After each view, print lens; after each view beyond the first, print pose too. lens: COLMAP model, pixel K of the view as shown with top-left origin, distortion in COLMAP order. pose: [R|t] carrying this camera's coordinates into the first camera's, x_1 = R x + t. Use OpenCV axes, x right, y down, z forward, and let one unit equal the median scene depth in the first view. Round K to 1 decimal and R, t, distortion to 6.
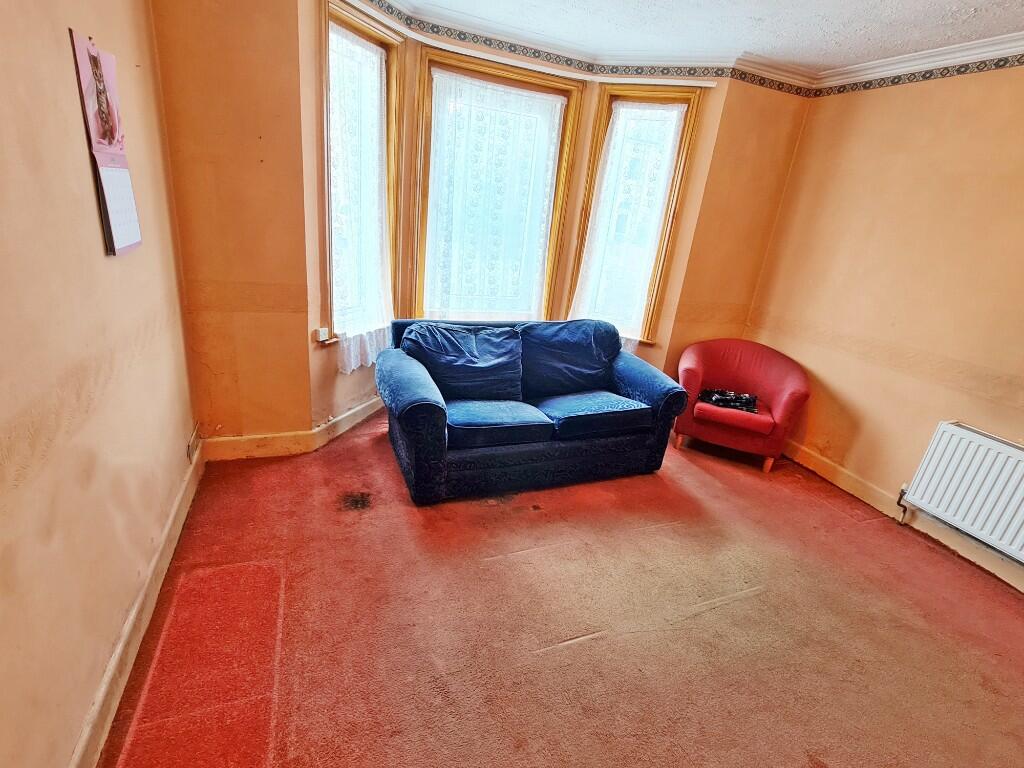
lens RADIAL K [[478.0, 0, 516.0], [0, 478.0, 383.2], [0, 0, 1]] dist [0.005378, -0.000979]
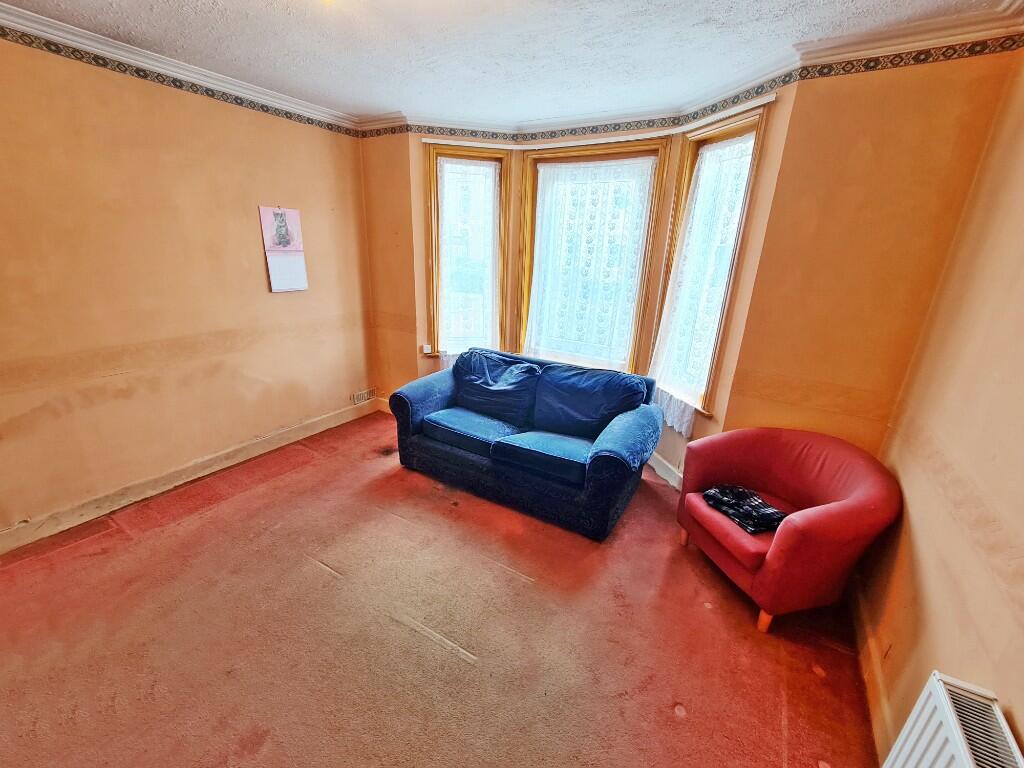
lens RADIAL K [[425.1, 0, 515.5], [0, 425.1, 390.1], [0, 0, 1]] dist [-0.000234, 0.000116]
pose [[0.597266, 0.175343, -0.782642, 0.798877], [-0.252880, 0.967207, 0.023710, -0.070959], [0.761134, 0.183754, 0.622020, 0.339432]]
